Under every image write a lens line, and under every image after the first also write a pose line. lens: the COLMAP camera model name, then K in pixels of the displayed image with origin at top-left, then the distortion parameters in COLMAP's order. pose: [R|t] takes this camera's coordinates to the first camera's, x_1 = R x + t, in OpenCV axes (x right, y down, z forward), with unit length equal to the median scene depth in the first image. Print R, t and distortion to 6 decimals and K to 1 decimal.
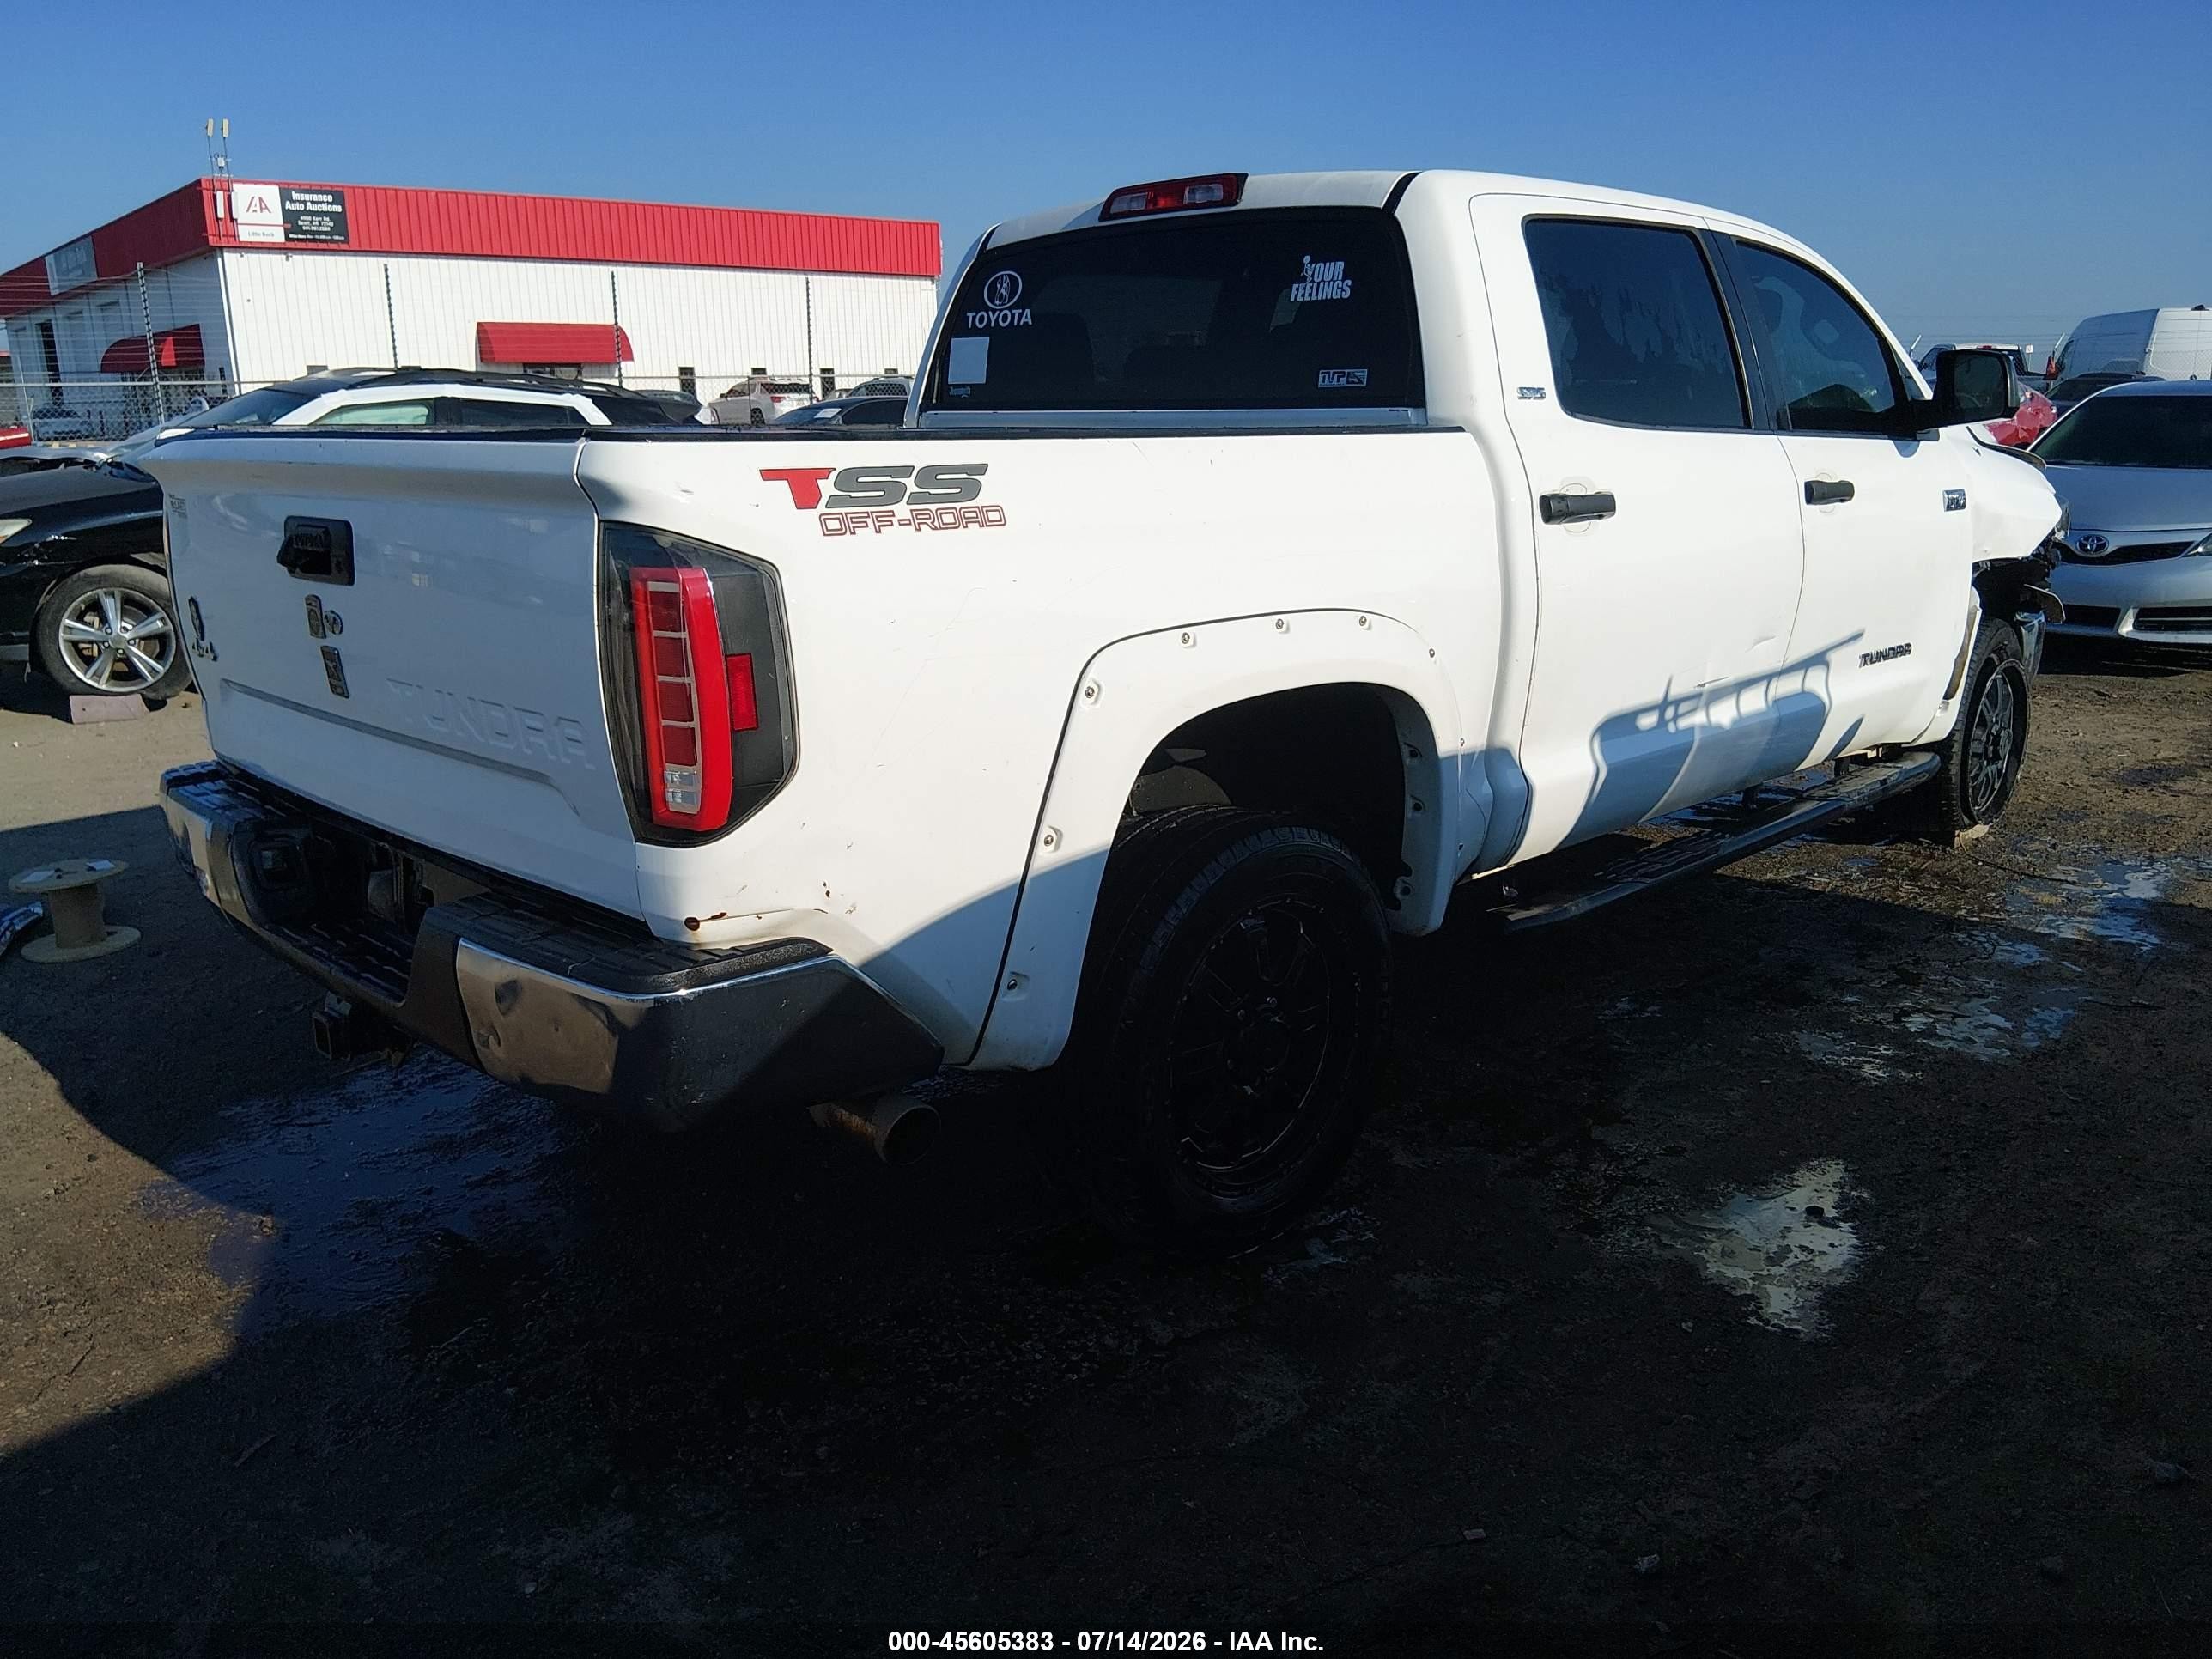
lens RADIAL K [[1701.8, 0, 1103.9], [0, 1701.8, 832.0], [0, 0, 1]] dist [0.054457, -0.079972]
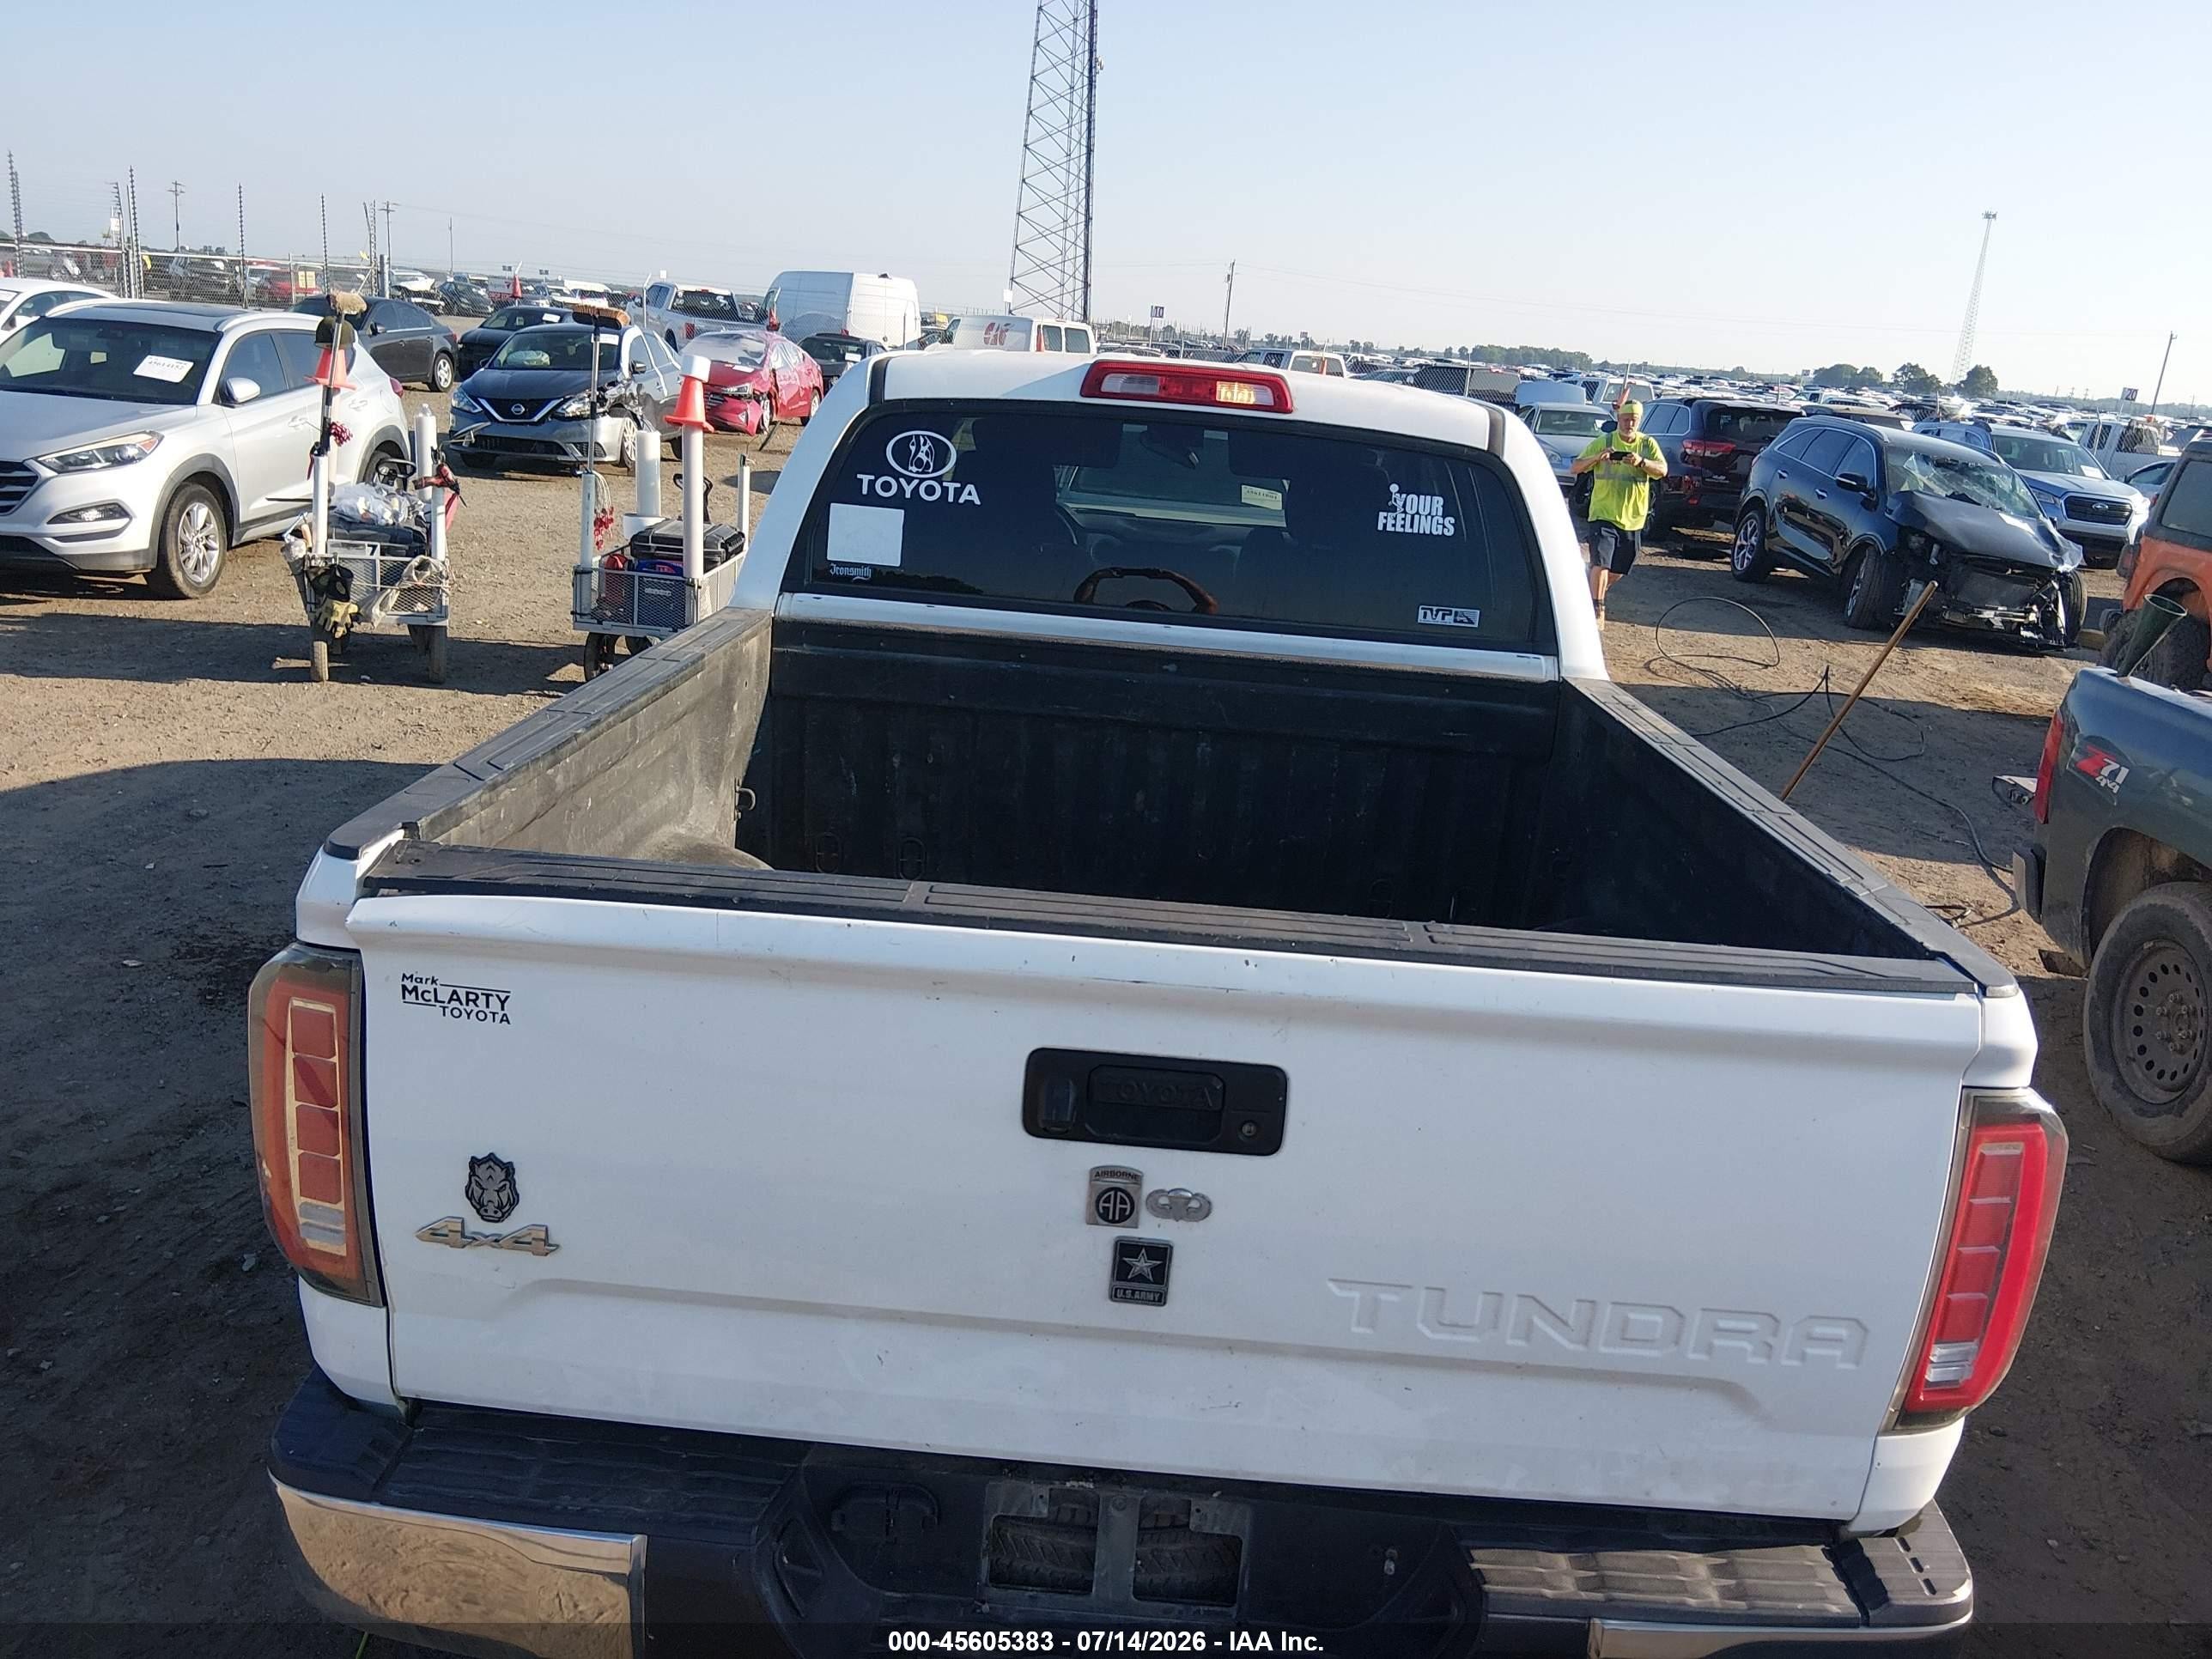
lens RADIAL K [[1701.8, 0, 1117.8], [0, 1701.8, 836.2], [0, 0, 1]] dist [0.054457, -0.079972]
pose [[0.720495, -0.125090, 0.682084, -0.666689], [0.081503, 0.992054, 0.095844, -0.244236], [-0.688653, -0.013463, 0.724966, 0.408827]]
